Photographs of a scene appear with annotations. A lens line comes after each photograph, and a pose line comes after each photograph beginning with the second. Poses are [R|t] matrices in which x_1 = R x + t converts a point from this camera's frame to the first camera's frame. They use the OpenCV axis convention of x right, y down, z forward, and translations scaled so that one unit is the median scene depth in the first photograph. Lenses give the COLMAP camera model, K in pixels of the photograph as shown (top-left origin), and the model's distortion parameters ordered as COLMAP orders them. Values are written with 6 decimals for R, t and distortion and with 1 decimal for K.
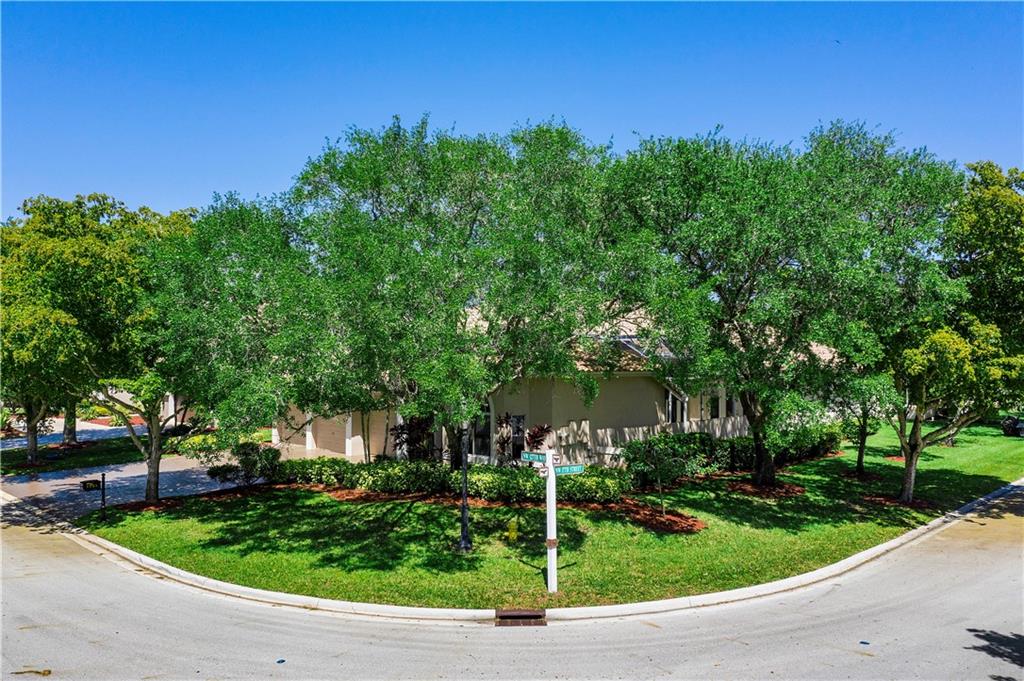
lens RADIAL K [[849.4, 0, 511.1], [0, 849.4, 341.8], [0, 0, 1]] dist [-0.032979, 0.005125]
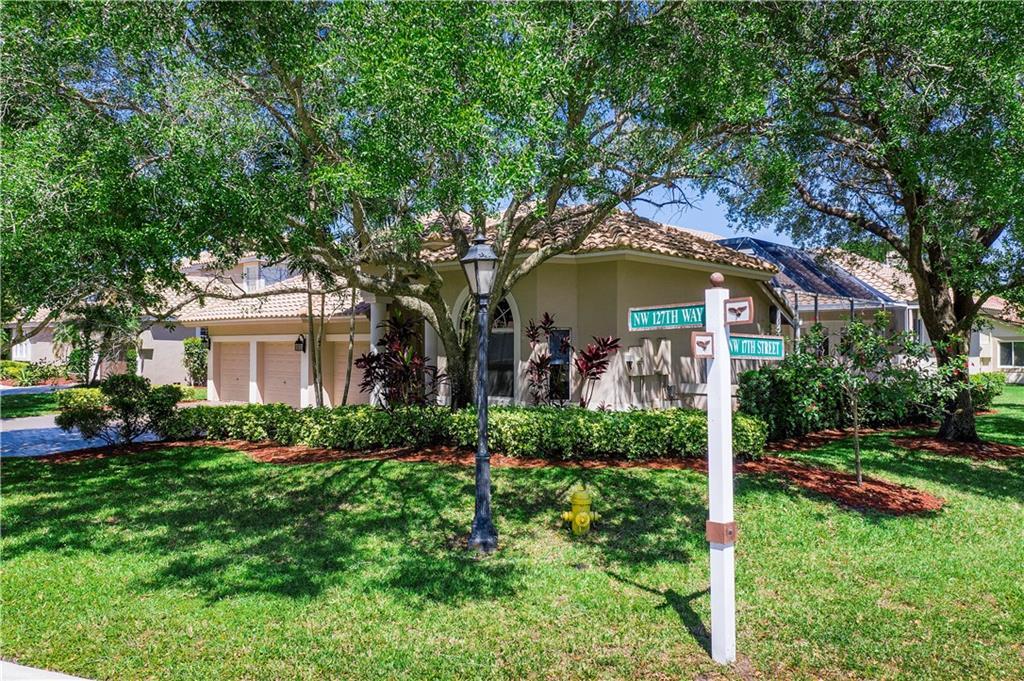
lens RADIAL K [[849.4, 0, 513.0], [0, 849.4, 341.8], [0, 0, 1]] dist [-0.032979, 0.005125]
pose [[0.999979, 0.002768, 0.005902, -0.036342], [-0.002809, 0.999972, 0.006967, 0.113148], [-0.005882, -0.006984, 0.999958, 0.471848]]
